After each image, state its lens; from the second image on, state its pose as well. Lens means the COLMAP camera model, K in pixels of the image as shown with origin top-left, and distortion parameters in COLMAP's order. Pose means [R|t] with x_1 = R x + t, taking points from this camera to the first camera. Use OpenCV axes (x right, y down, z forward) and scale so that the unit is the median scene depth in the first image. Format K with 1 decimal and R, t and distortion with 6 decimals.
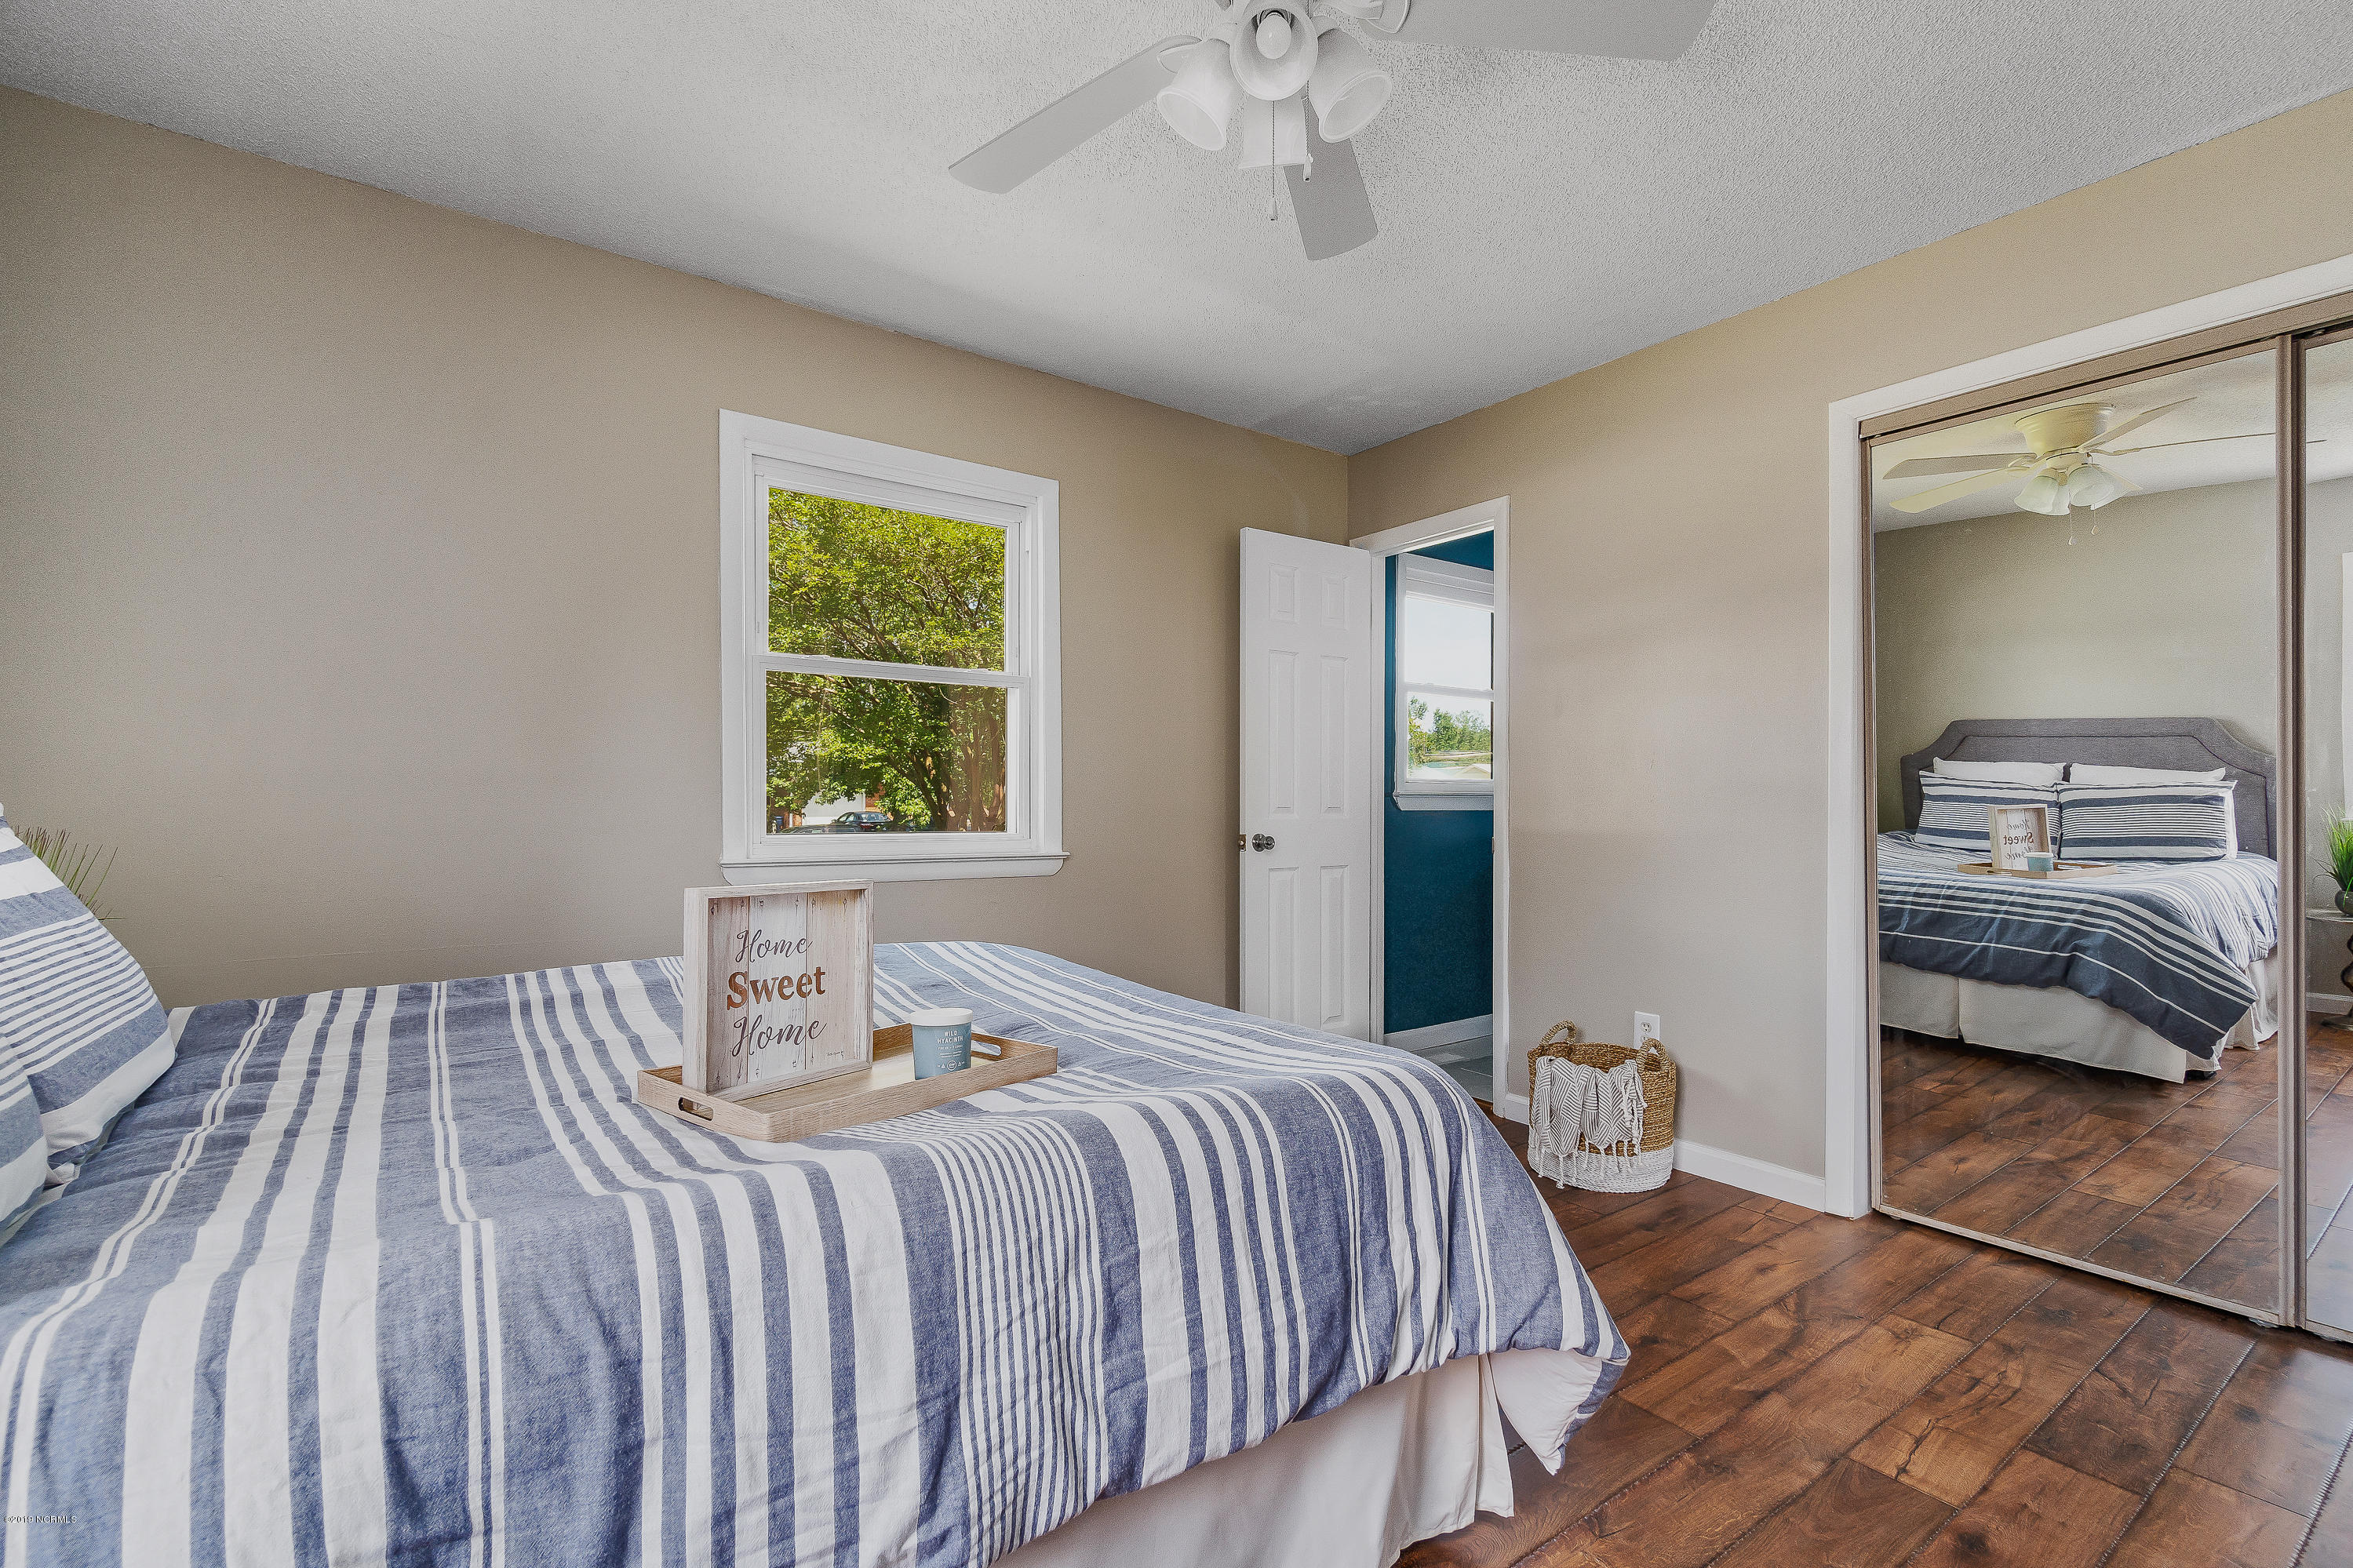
lens RADIAL K [[1009.8, 0, 1181.9], [0, 1009.8, 803.4], [0, 0, 1]] dist [-0.008929, 0.000043]
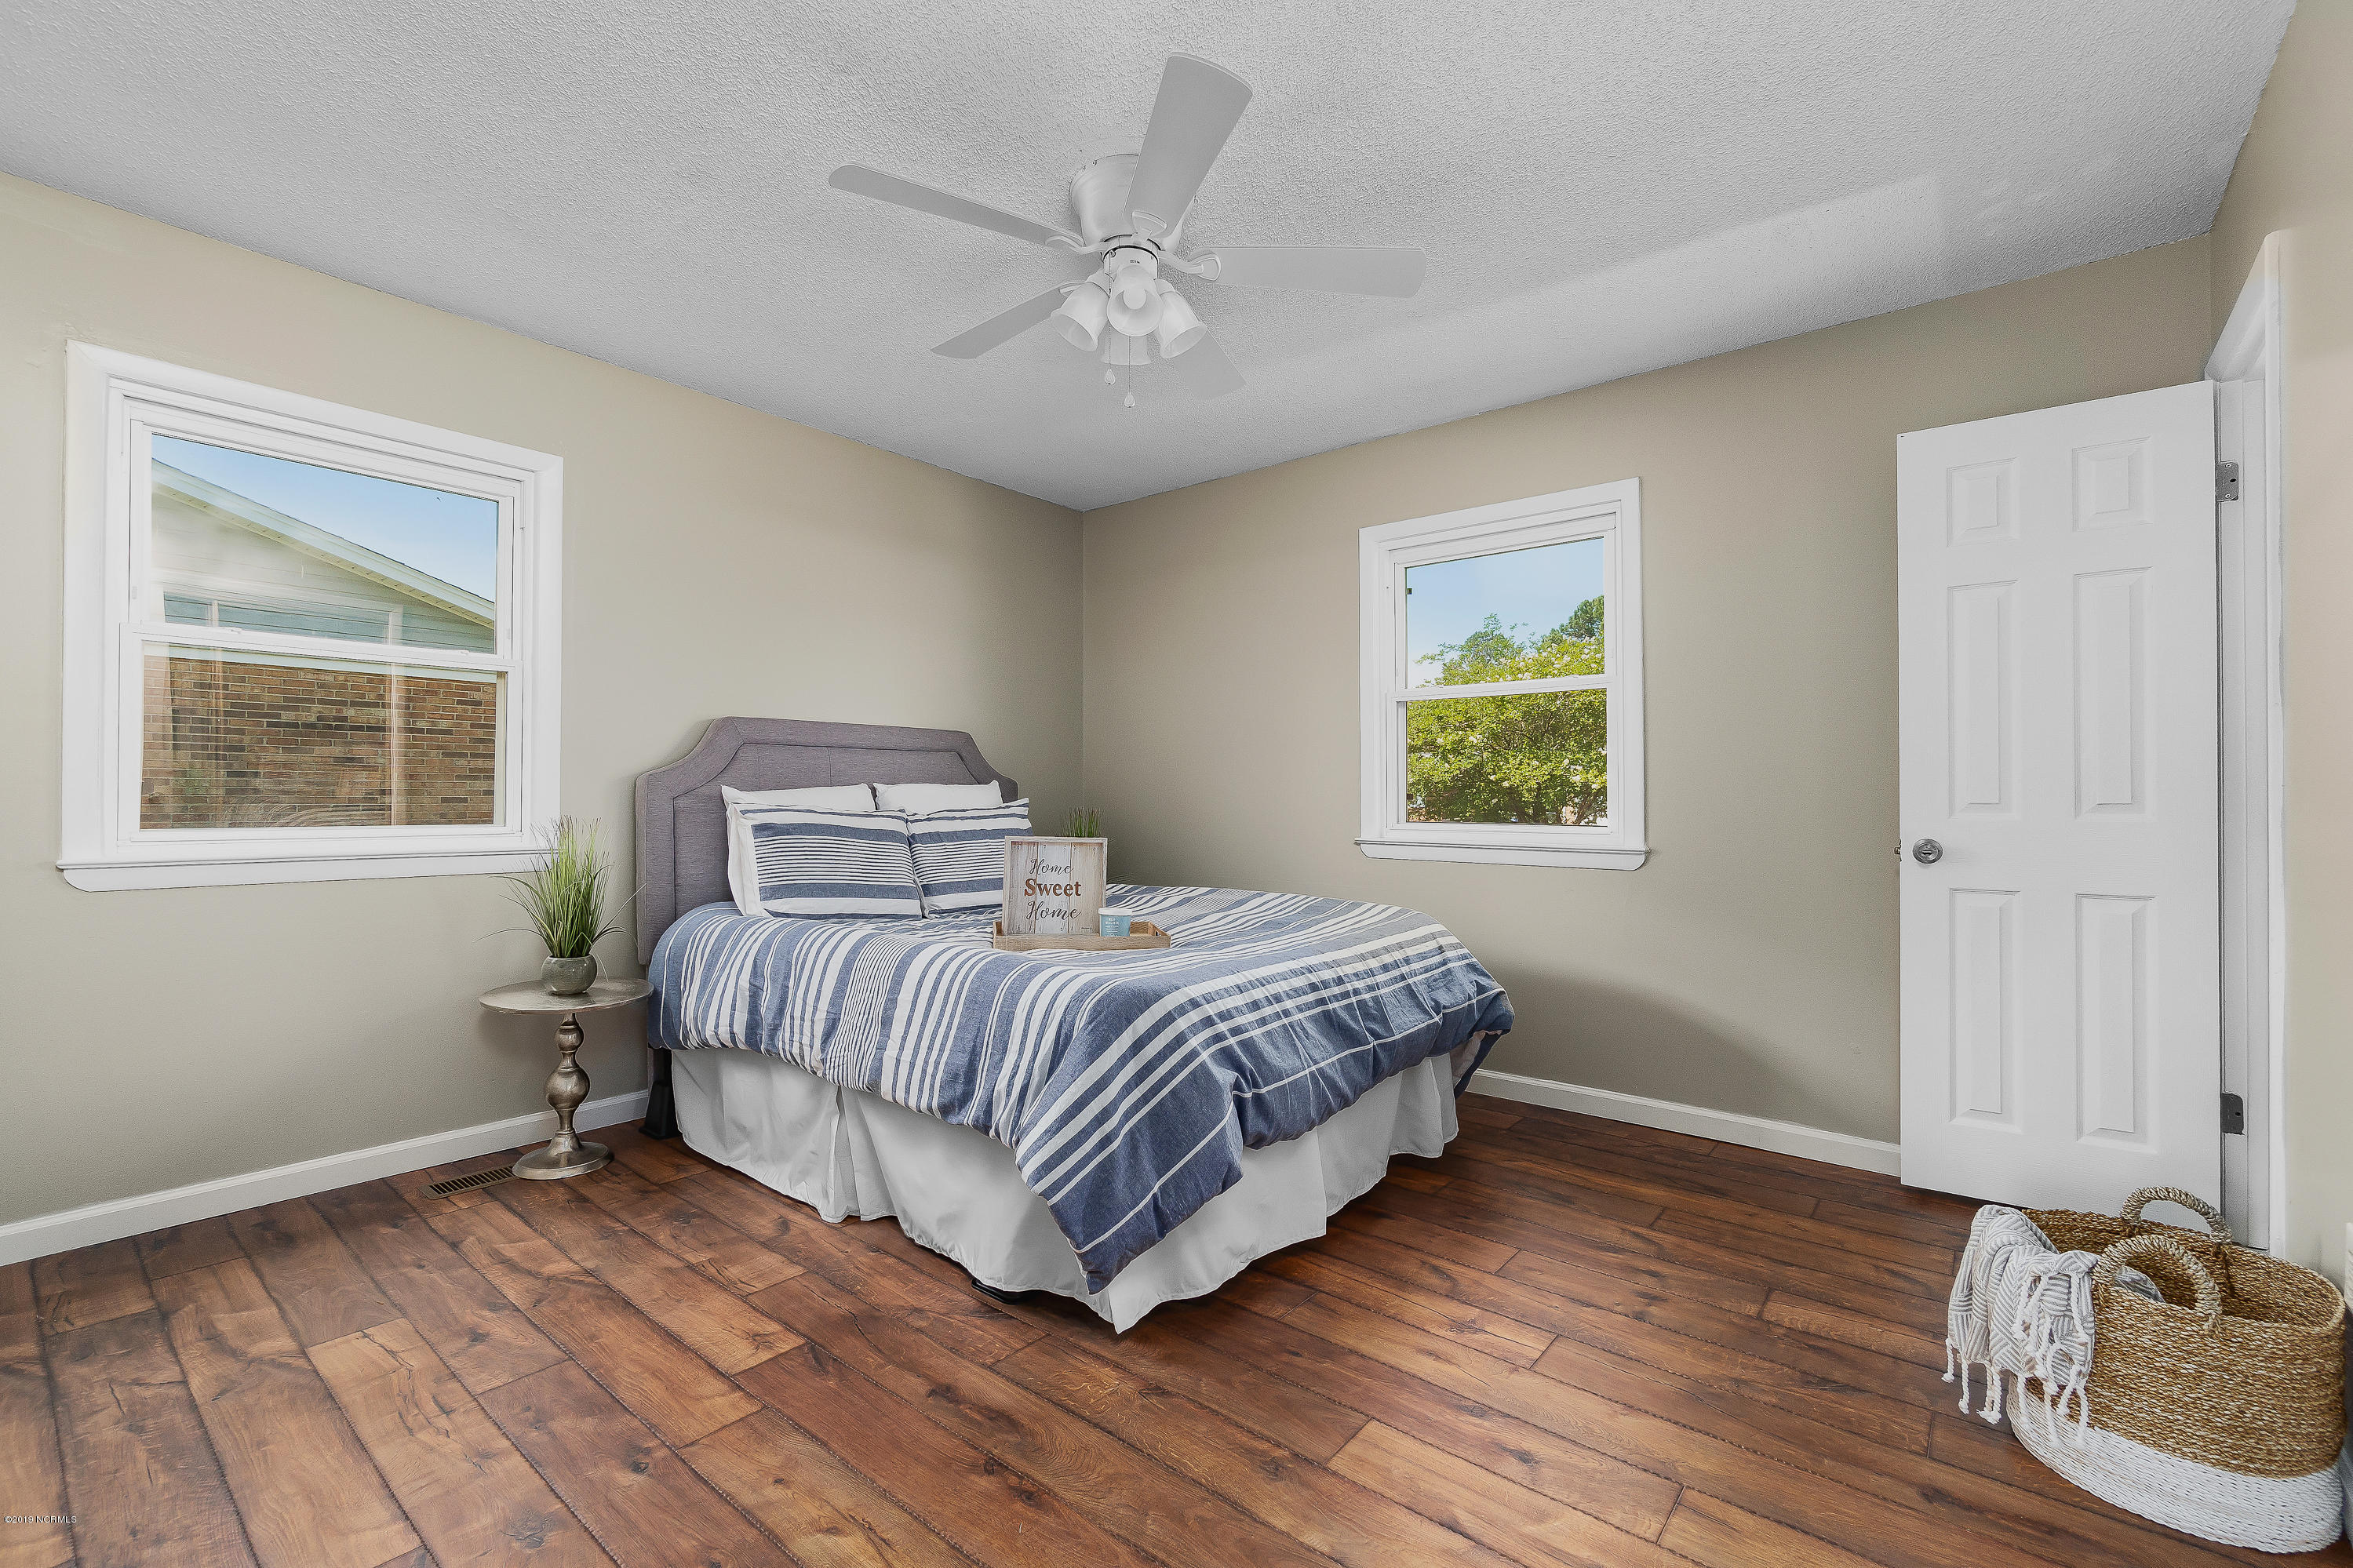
lens RADIAL K [[1009.8, 0, 1183.3], [0, 1009.8, 788.6], [0, 0, 1]] dist [-0.008929, 0.000043]
pose [[0.275518, -0.013504, -0.961201, 1.525392], [-0.002857, 0.999885, -0.014867, 0.012686], [0.961292, 0.006842, 0.275448, 0.667762]]
